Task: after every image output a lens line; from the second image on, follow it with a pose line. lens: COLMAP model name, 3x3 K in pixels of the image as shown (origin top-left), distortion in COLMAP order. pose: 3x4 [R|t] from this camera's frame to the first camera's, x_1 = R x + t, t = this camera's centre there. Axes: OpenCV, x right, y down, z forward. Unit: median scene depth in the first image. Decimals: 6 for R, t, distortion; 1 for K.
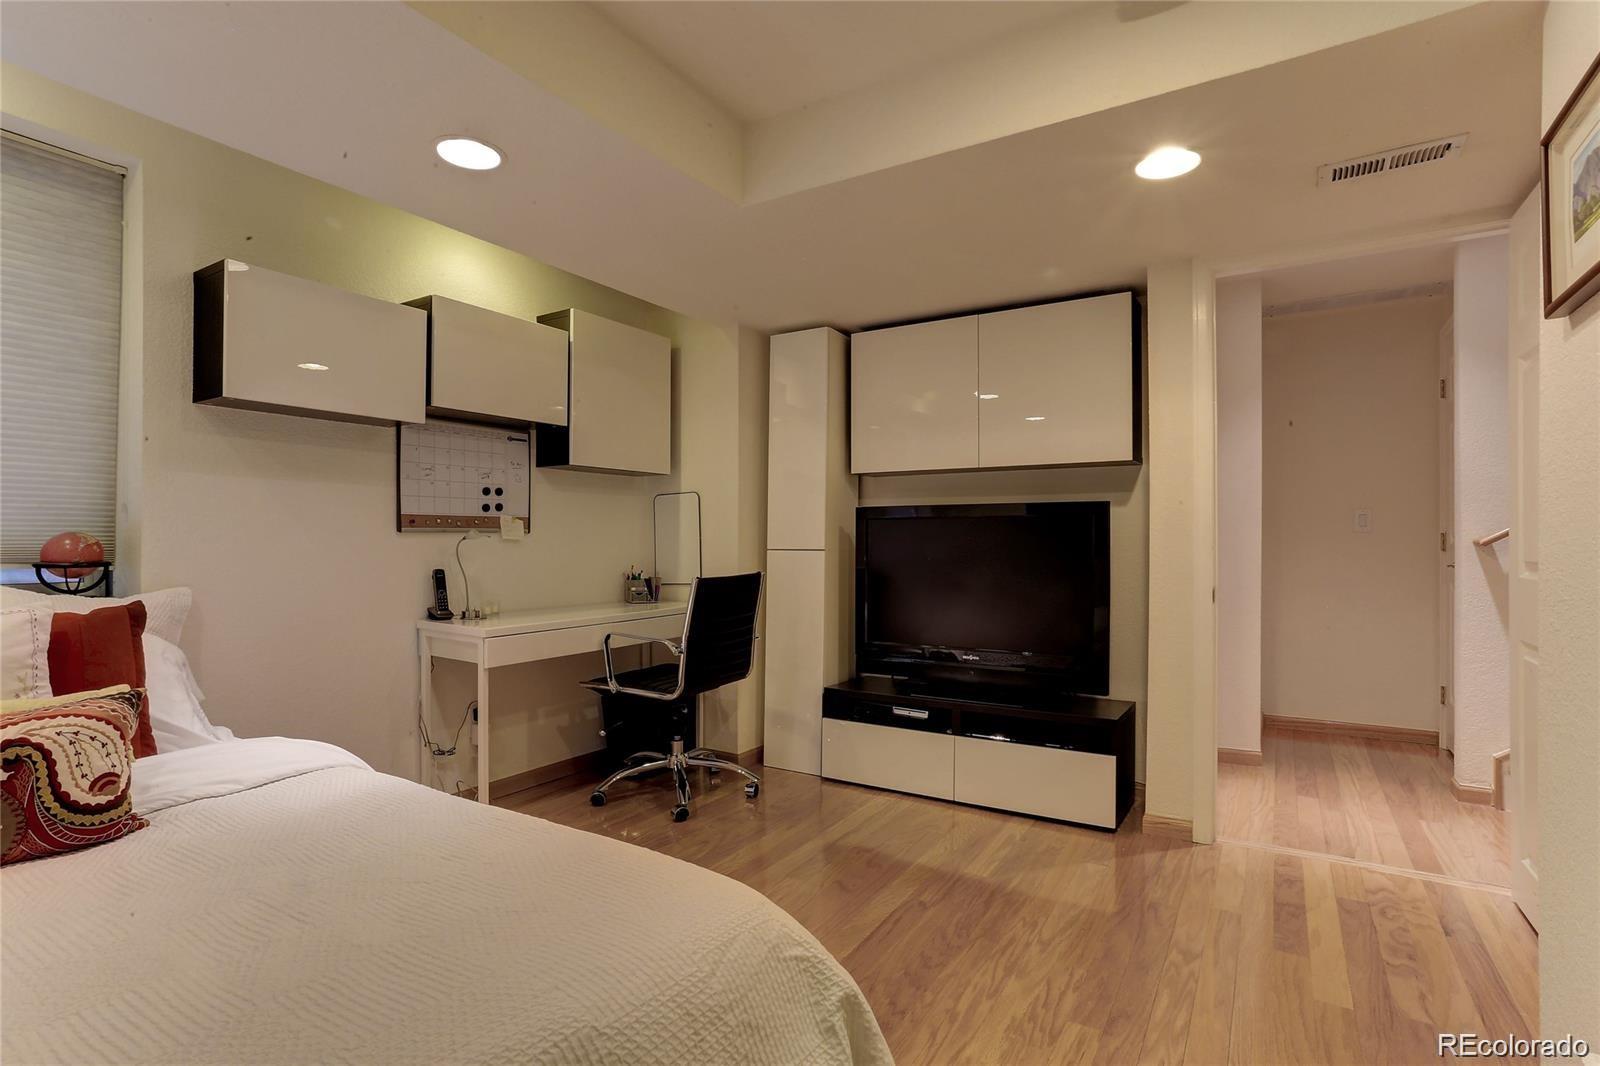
lens RADIAL K [[798.8, 0, 798.2], [0, 798.8, 535.2], [0, 0, 1]] dist [-0.038559, 0.003905]
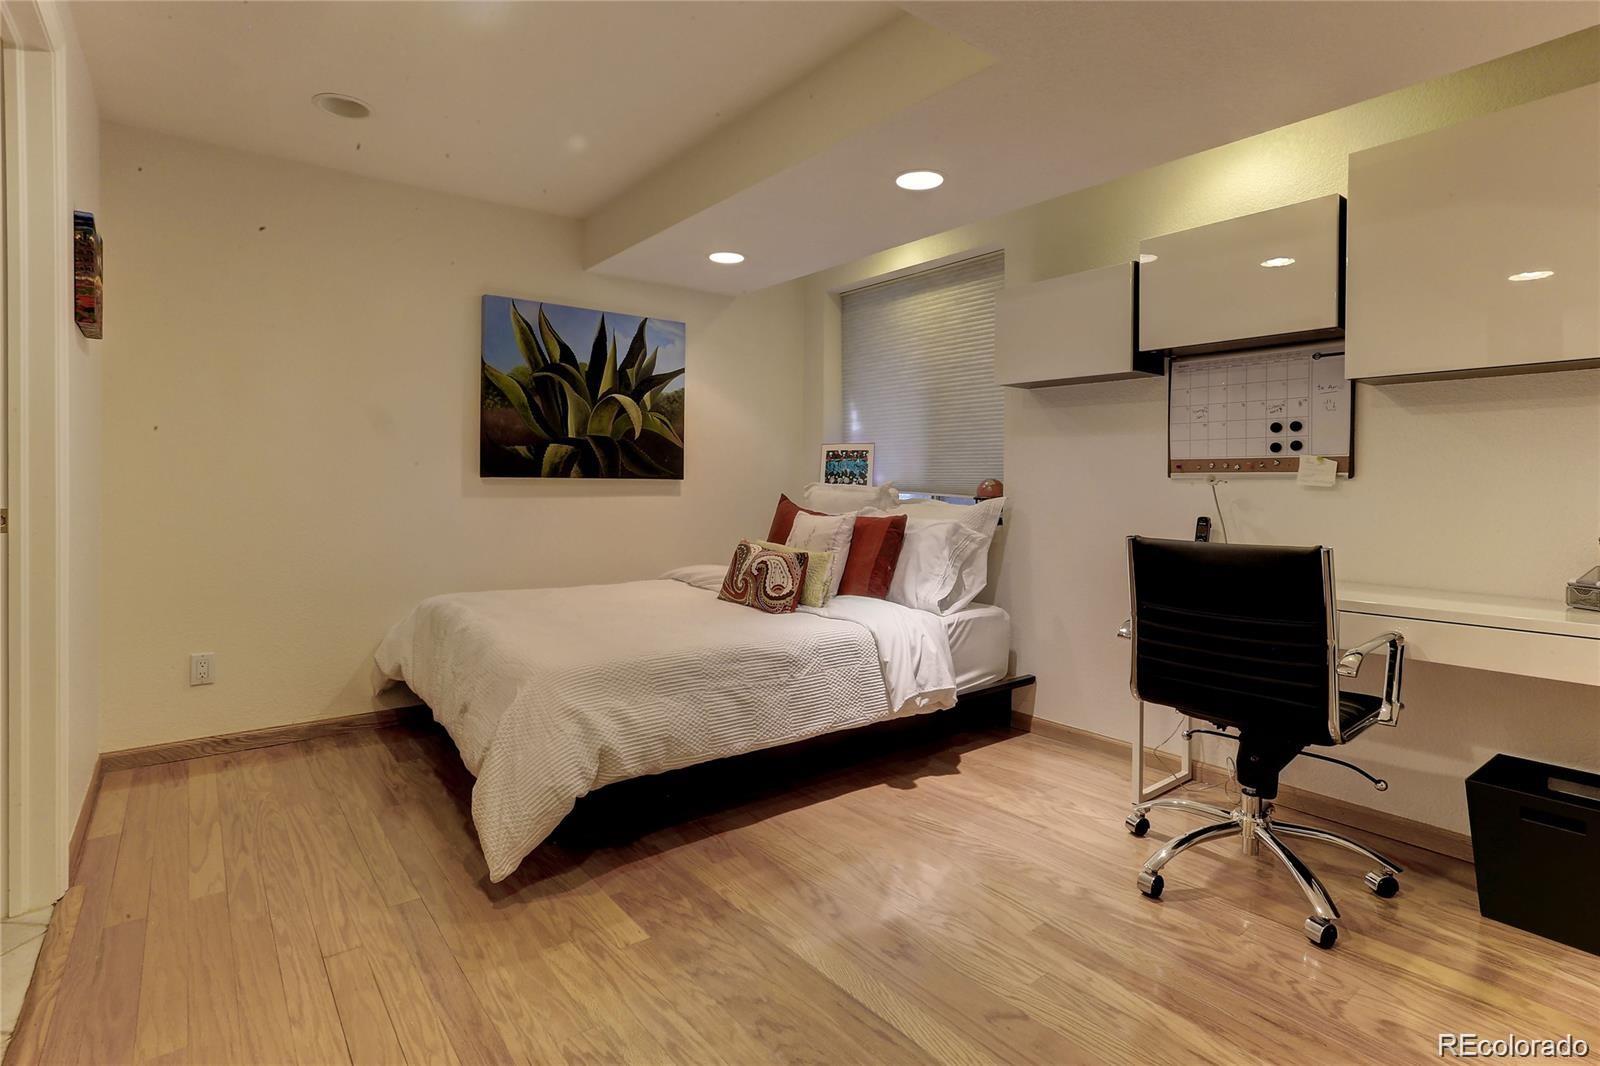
lens RADIAL K [[798.8, 0, 782.6], [0, 798.8, 481.9], [0, 0, 1]] dist [-0.038559, 0.003905]
pose [[-0.371335, -0.002053, -0.928497, 0.575780], [-0.003307, 0.999994, -0.000888, 0.003969], [0.928493, 0.002741, -0.371340, 0.849906]]
